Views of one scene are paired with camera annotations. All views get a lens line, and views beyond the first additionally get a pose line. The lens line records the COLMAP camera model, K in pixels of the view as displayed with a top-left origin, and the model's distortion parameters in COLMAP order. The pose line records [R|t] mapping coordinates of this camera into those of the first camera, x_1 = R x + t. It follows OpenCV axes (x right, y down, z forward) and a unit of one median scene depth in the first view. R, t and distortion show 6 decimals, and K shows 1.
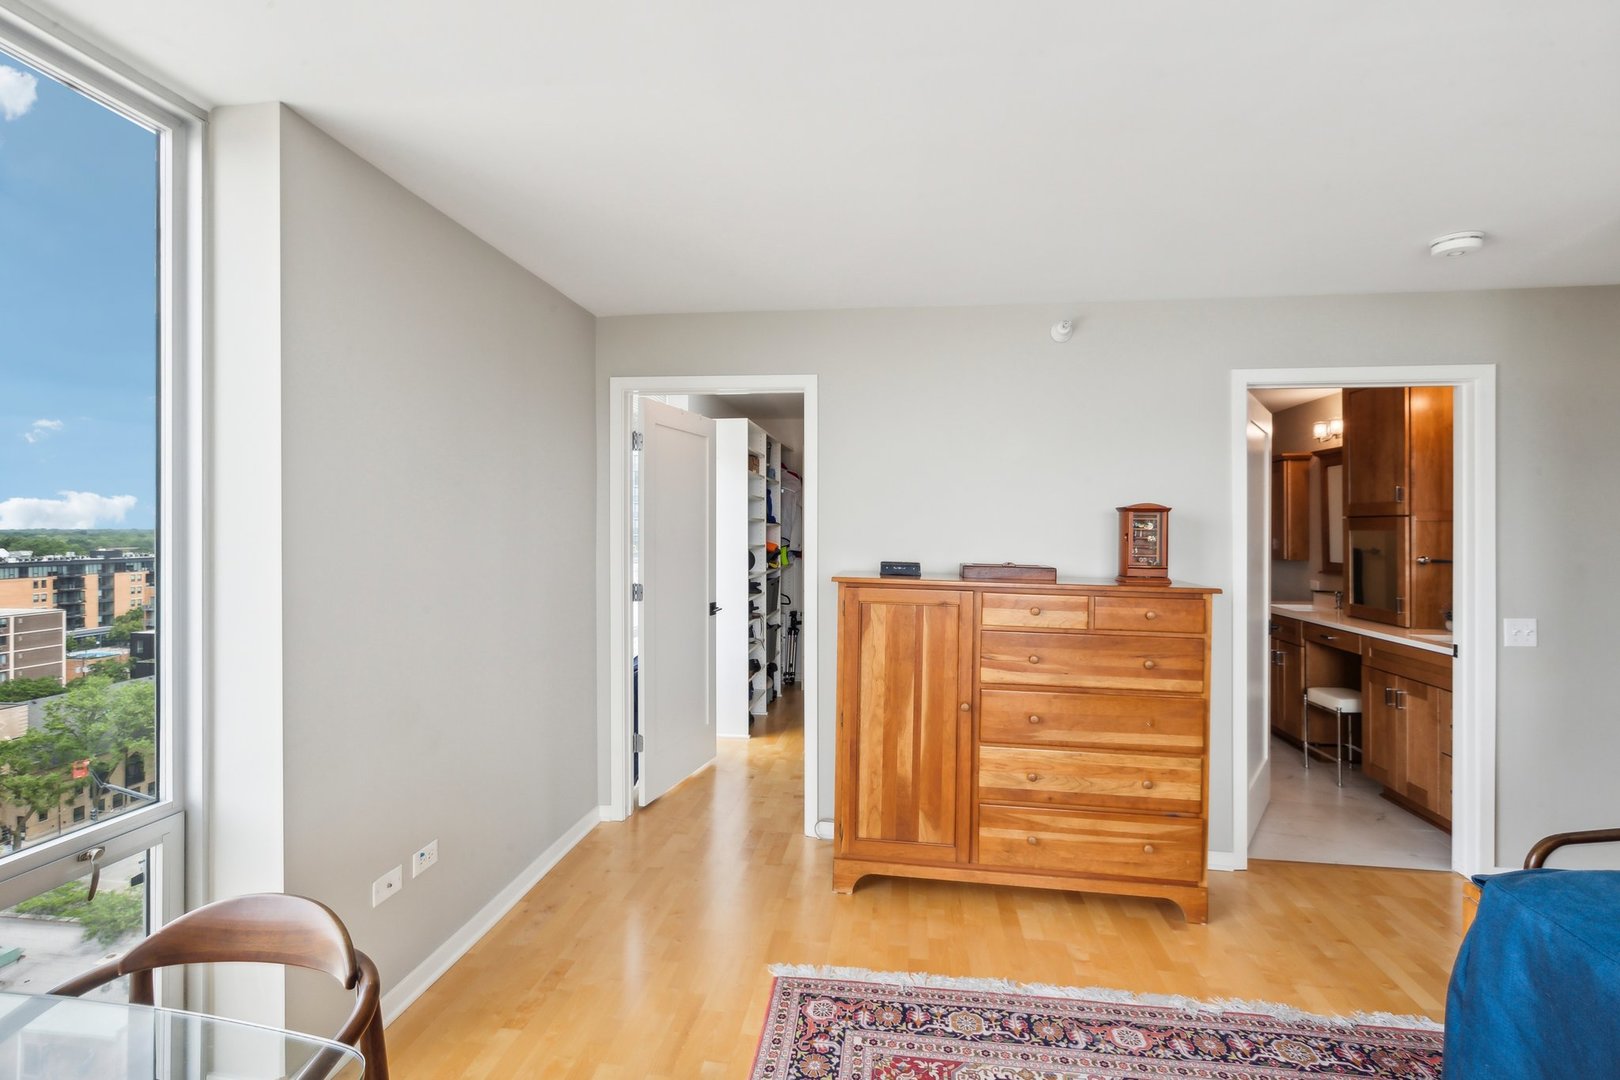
lens RADIAL K [[745.5, 0, 811.2], [0, 745.5, 542.6], [0, 0, 1]] dist [0.002652, 0.000871]
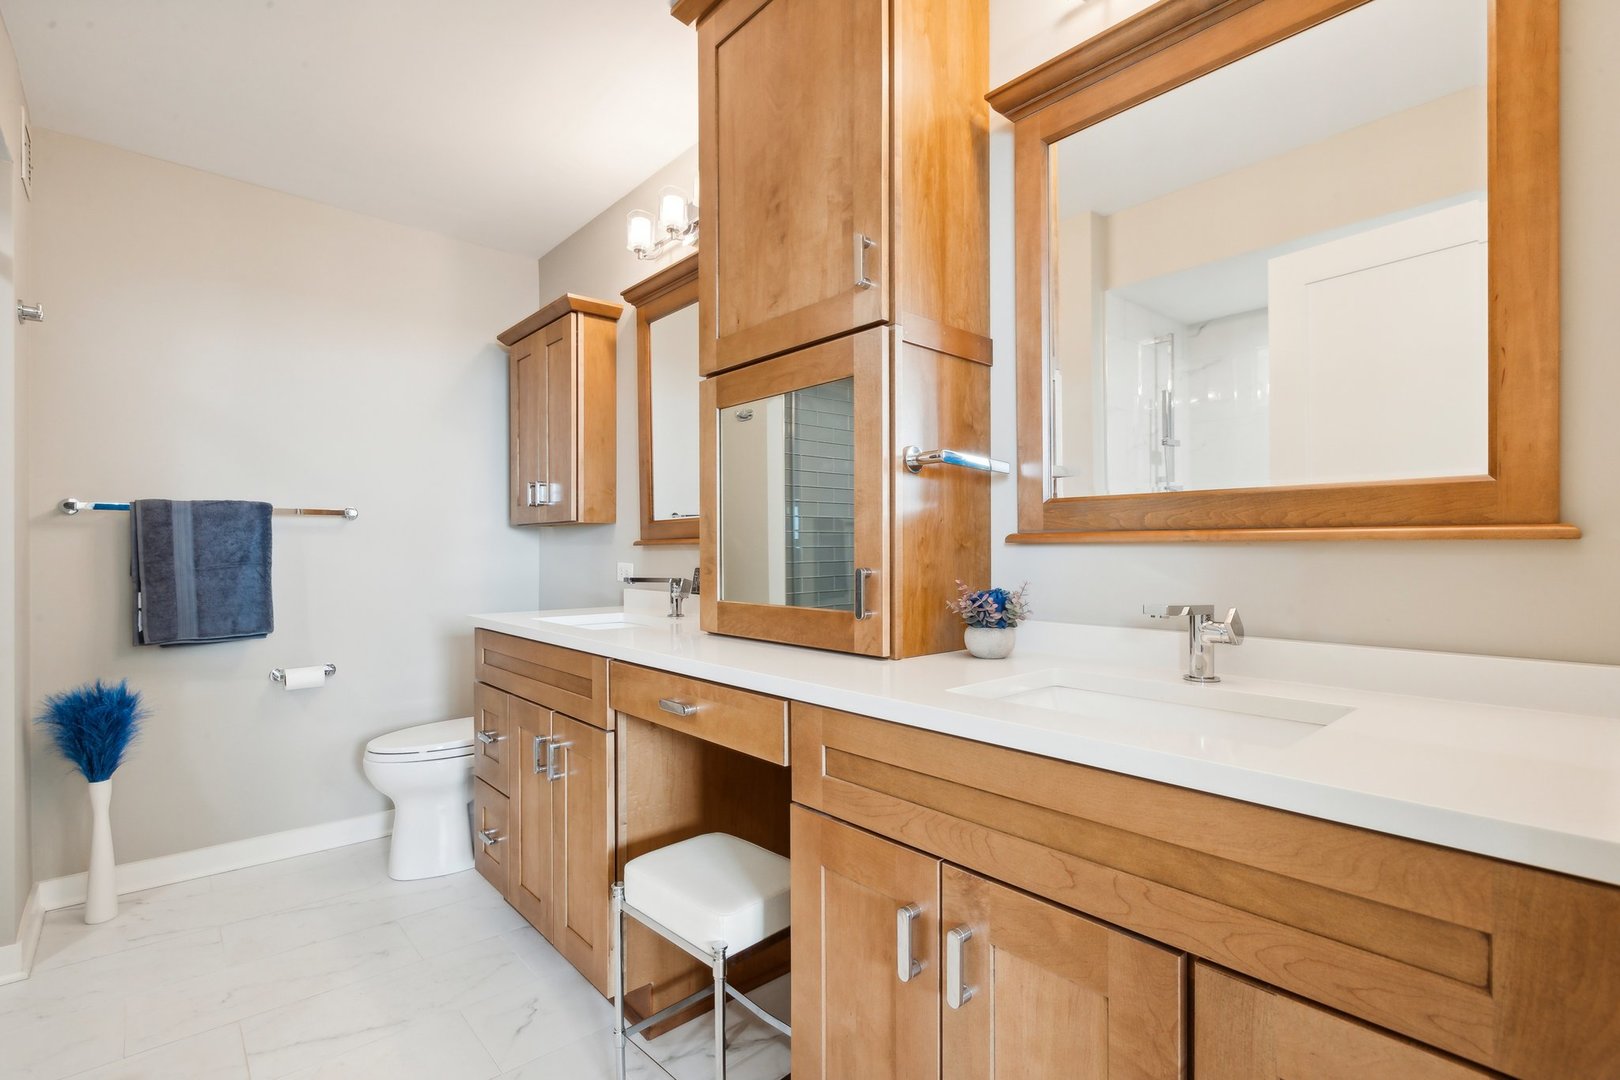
lens RADIAL K [[745.5, 0, 811.2], [0, 745.5, 542.6], [0, 0, 1]] dist [0.002652, 0.000871]
pose [[0.649796, 0.019189, 0.759866, 0.394896], [0.005730, 0.999529, -0.030142, 0.054382], [-0.760087, 0.023940, 0.649380, 0.610240]]
